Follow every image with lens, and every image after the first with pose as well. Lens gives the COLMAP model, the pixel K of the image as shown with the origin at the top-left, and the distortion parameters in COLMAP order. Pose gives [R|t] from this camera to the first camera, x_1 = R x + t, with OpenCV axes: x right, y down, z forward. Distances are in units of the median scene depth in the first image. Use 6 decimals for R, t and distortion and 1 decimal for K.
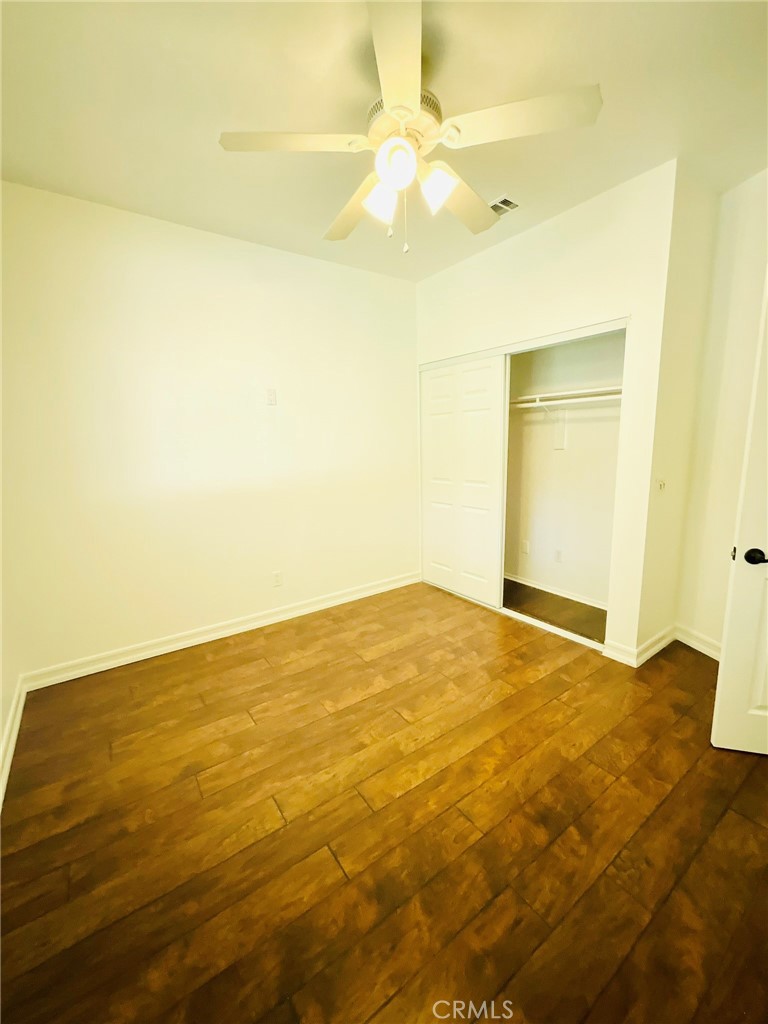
lens RADIAL K [[416.8, 0, 386.8], [0, 416.8, 511.9], [0, 0, 1]] dist [-0.002165, 0.001216]
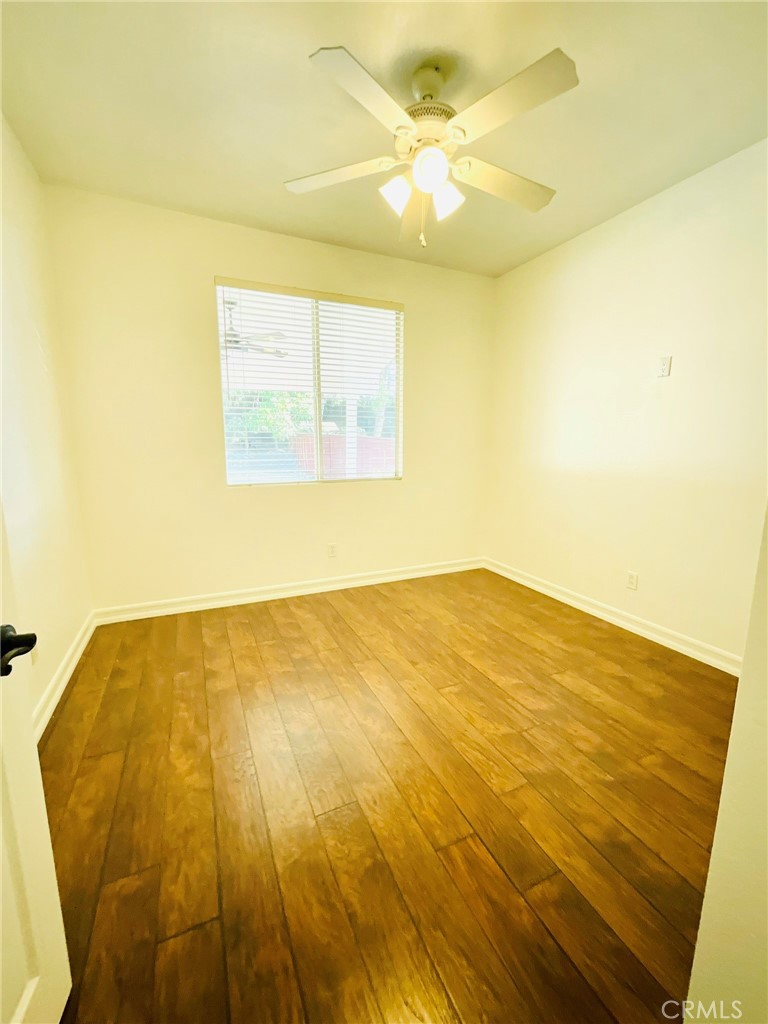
lens RADIAL K [[416.8, 0, 393.2], [0, 416.8, 512.4], [0, 0, 1]] dist [-0.002165, 0.001216]
pose [[-0.171126, 0.186074, -0.967519, 0.921932], [-0.169223, 0.961860, 0.214916, -0.117712], [0.970608, 0.200504, -0.133111, 0.859754]]
